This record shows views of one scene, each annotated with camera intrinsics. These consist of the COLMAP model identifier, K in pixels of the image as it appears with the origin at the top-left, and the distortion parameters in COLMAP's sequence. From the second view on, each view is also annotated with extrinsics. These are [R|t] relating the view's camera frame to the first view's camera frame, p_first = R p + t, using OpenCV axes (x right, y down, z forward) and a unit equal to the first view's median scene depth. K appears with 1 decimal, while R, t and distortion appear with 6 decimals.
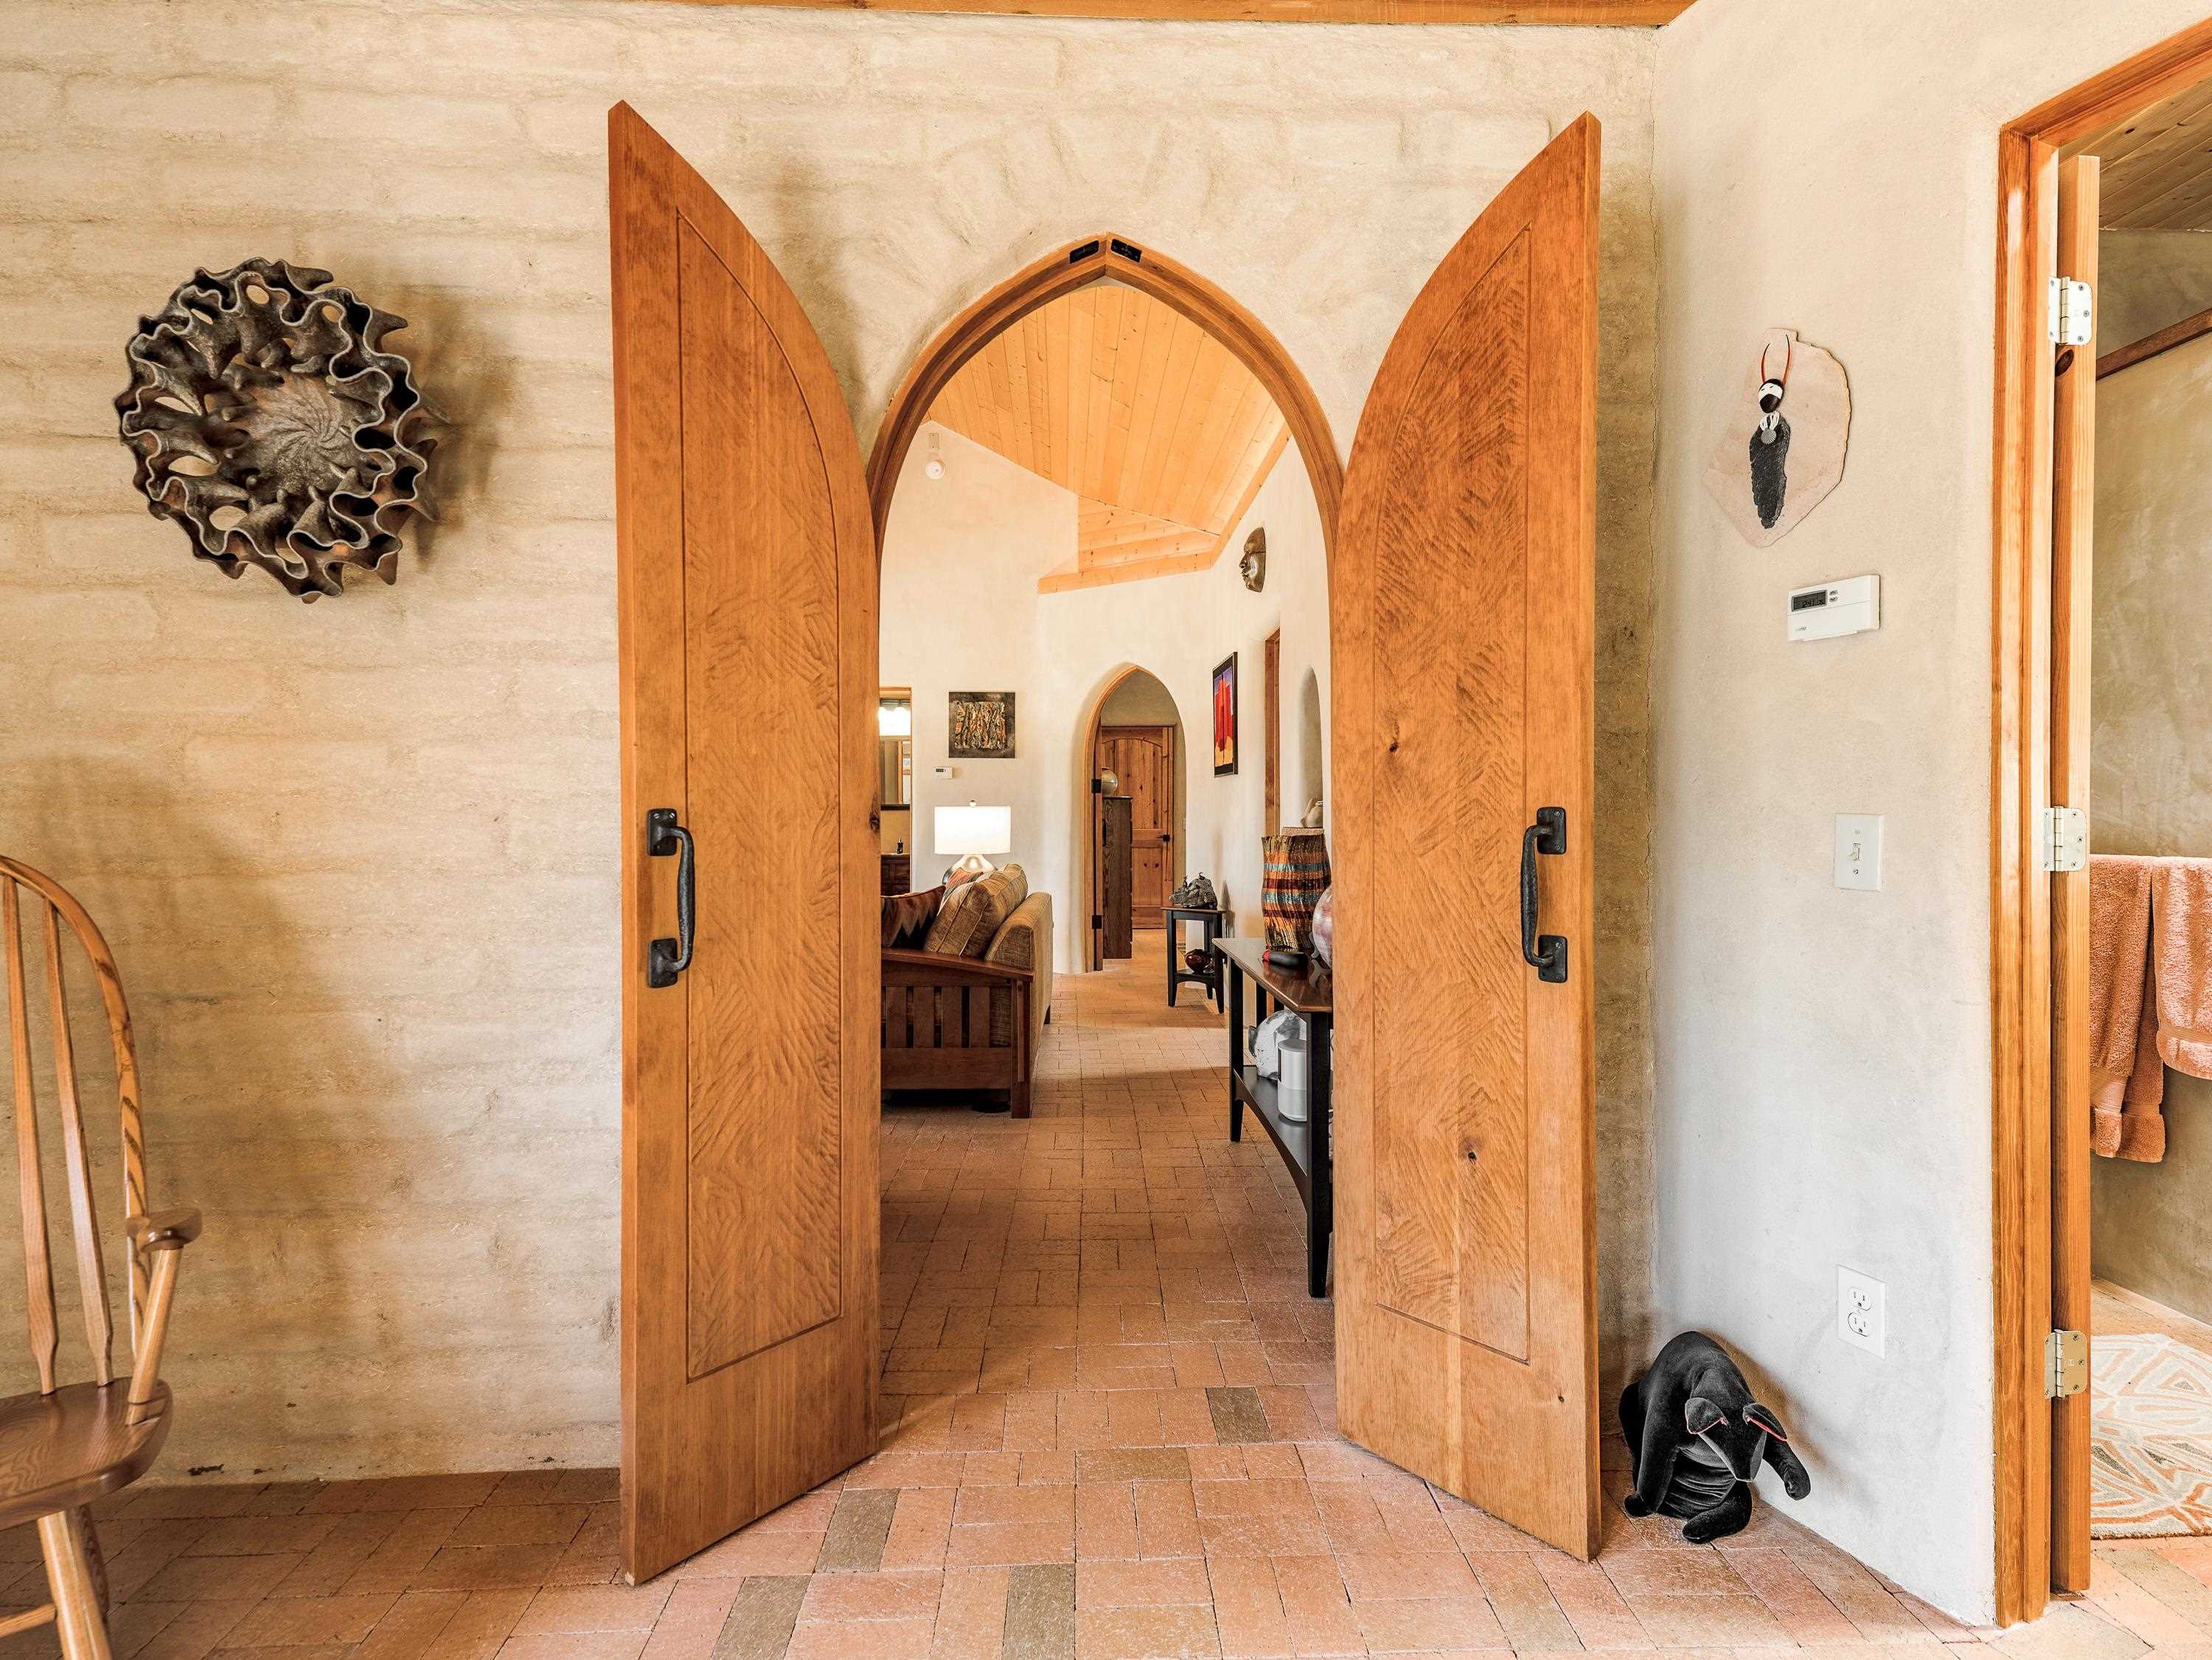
lens RADIAL K [[1095.1, 0, 1102.0], [0, 1095.1, 823.4], [0, 0, 1]] dist [0.038692, -0.003521]
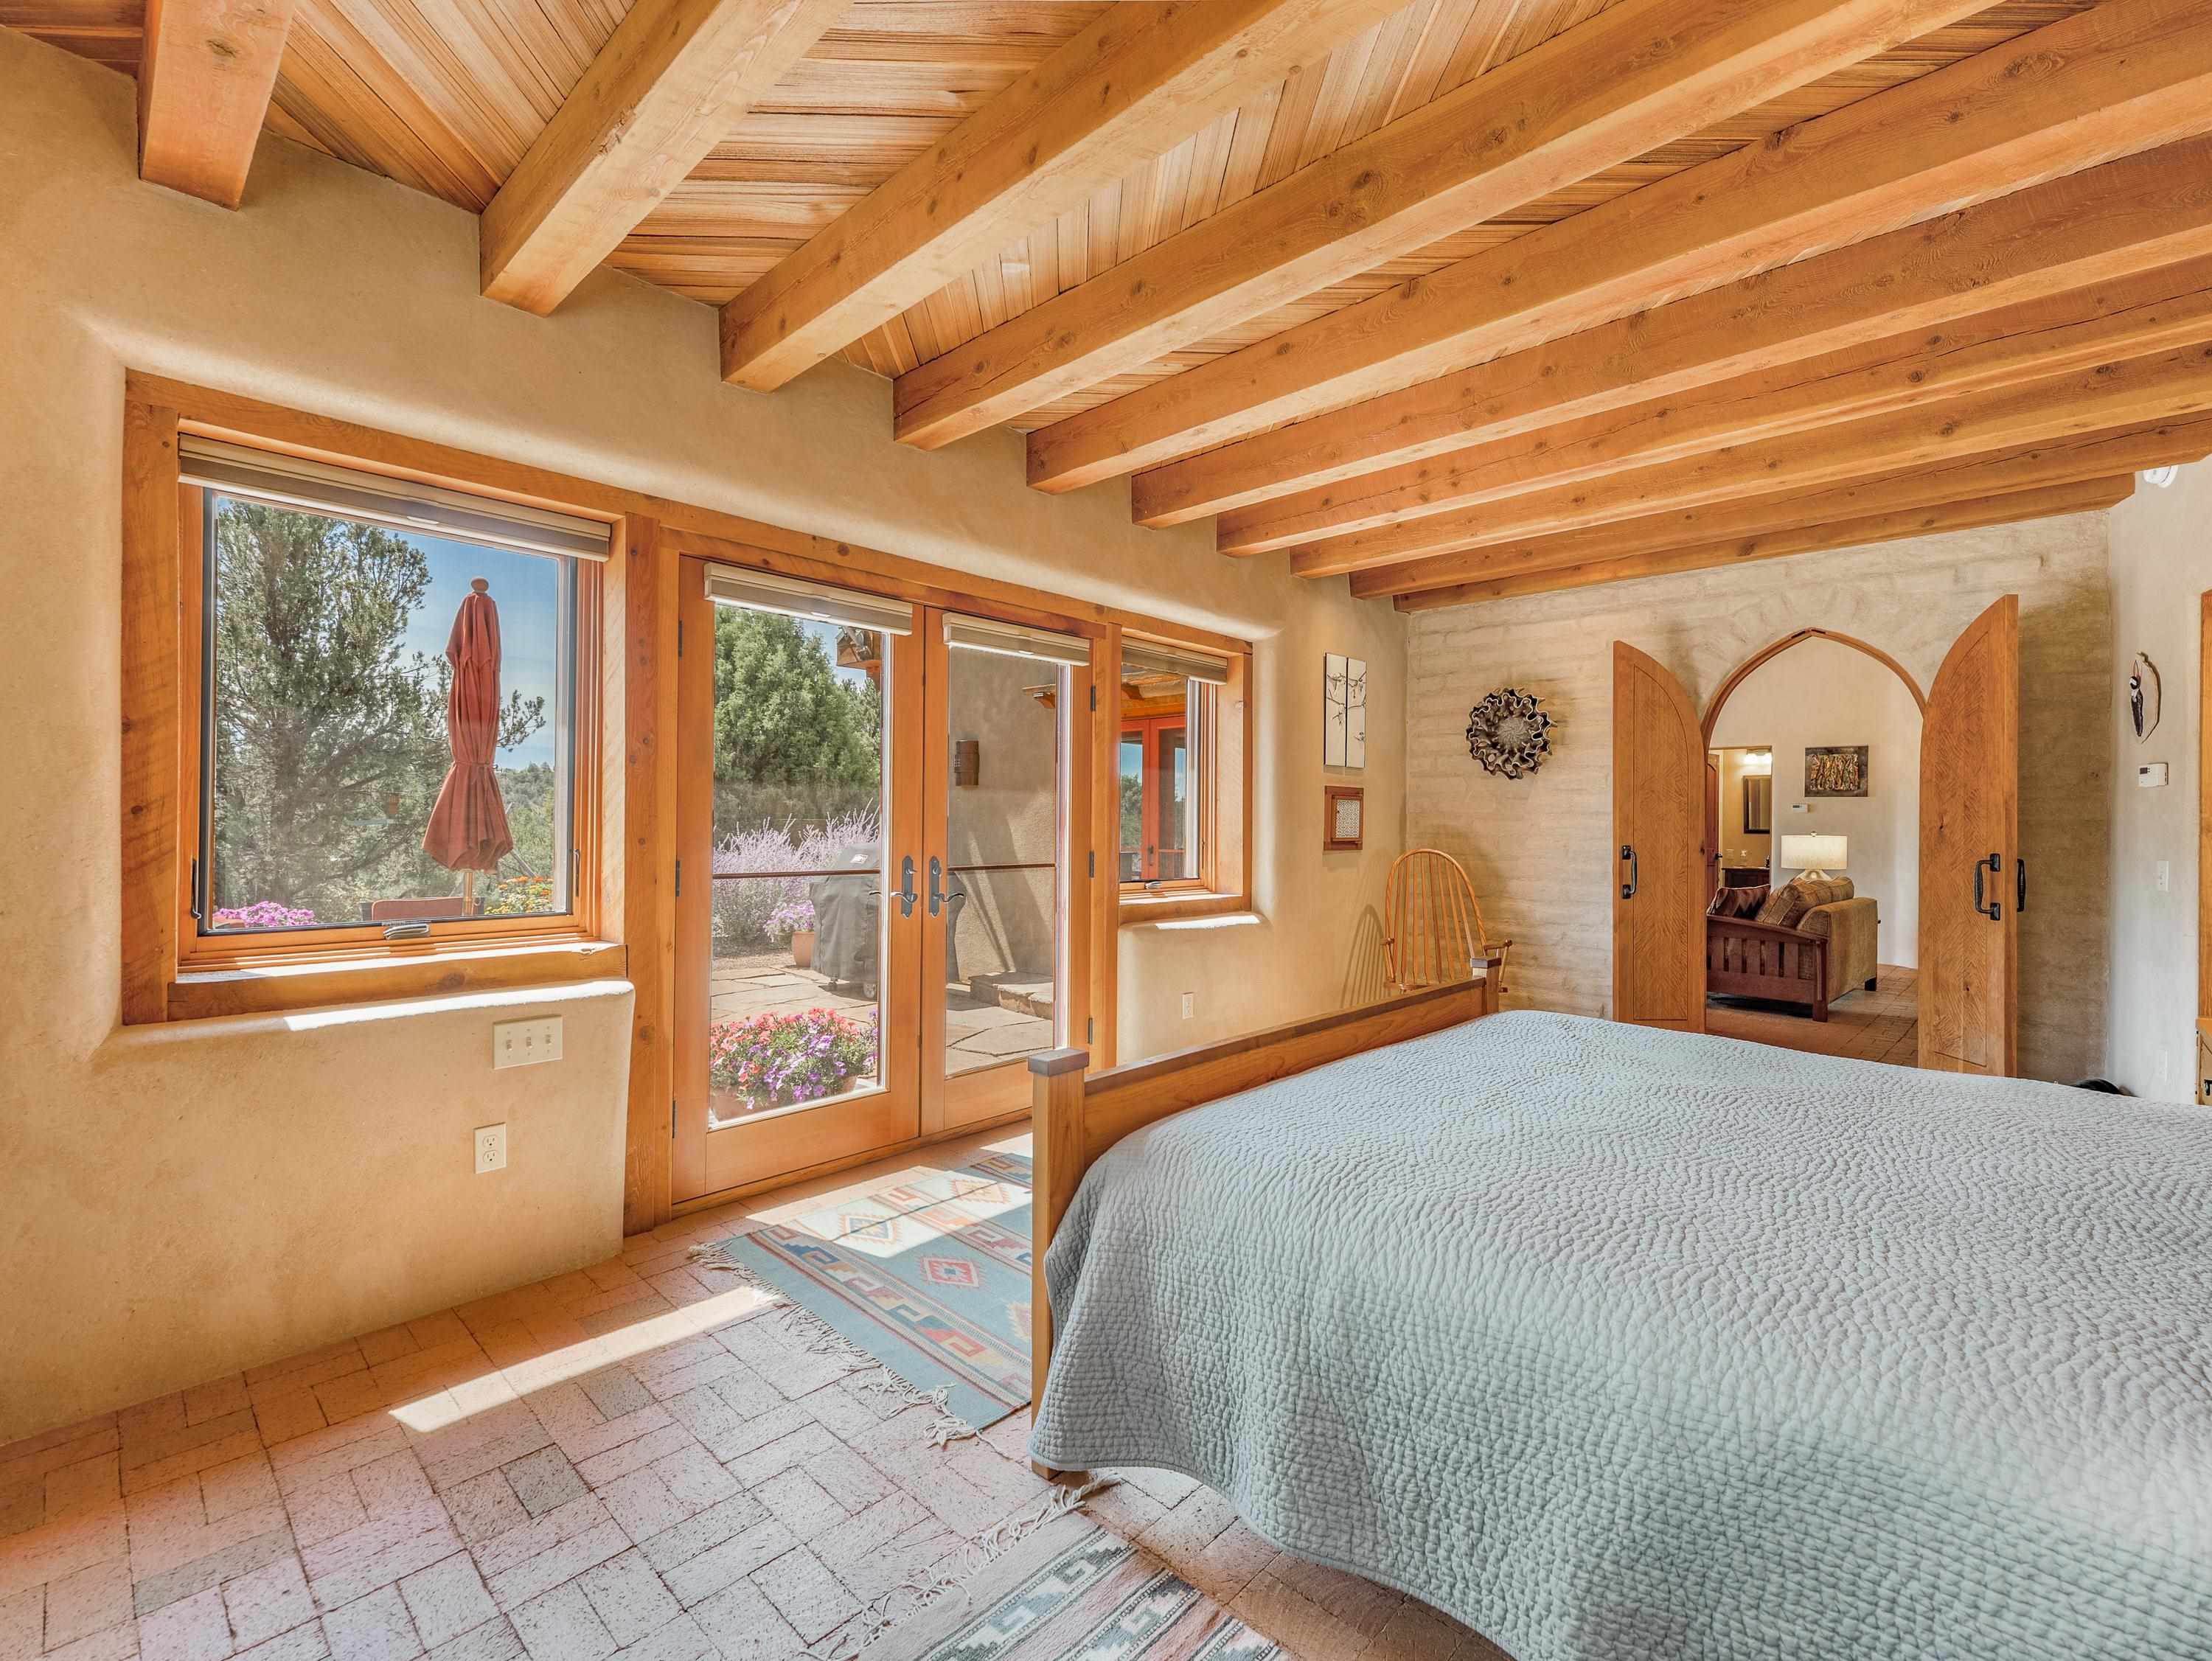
lens RADIAL K [[986.0, 0, 1099.6], [0, 986.0, 817.7], [0, 0, 1]] dist [0.021786, -0.007879]
pose [[0.695506, 0.005624, -0.718498, 0.548411], [-0.017386, 0.999808, -0.009004, -0.035484], [0.718310, 0.018755, 0.695471, -1.890363]]
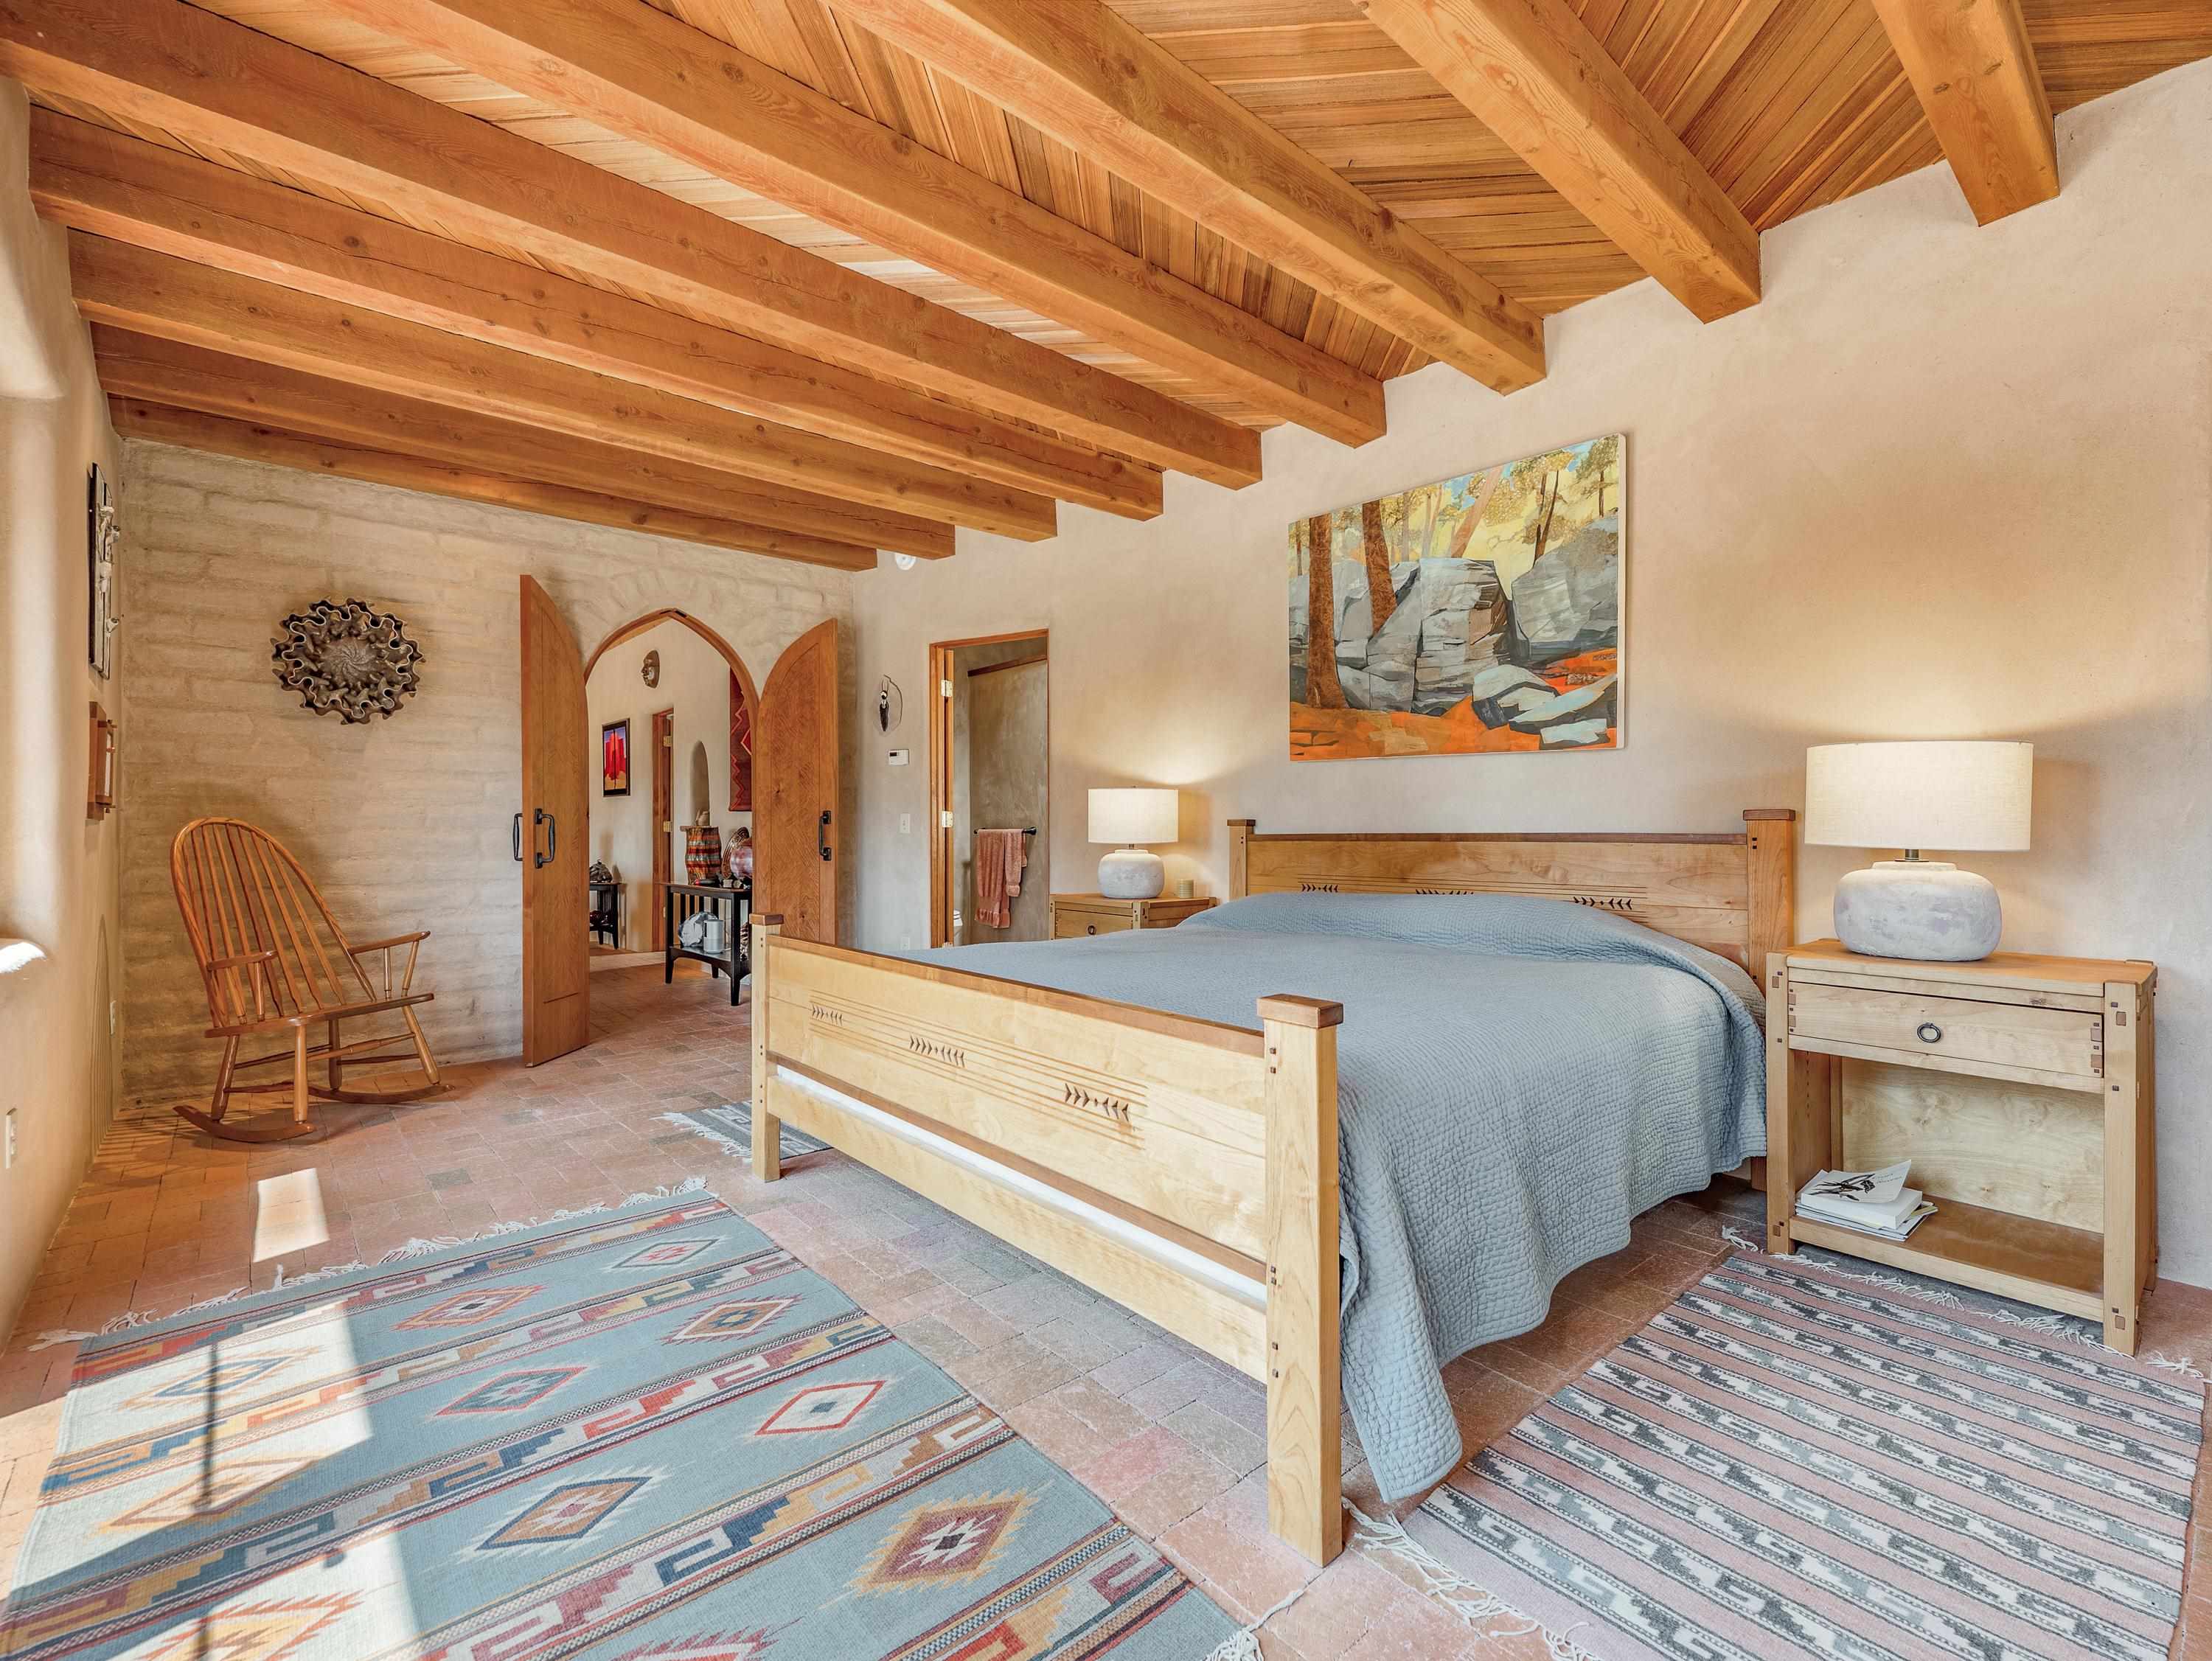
lens RADIAL K [[986.0, 0, 1101.2], [0, 986.0, 821.9], [0, 0, 1]] dist [0.021786, -0.007879]
pose [[0.782272, 0.002877, 0.622930, -0.746301], [0.008182, 0.999856, -0.014893, 0.064912], [-0.622883, 0.016747, 0.782135, -1.722349]]
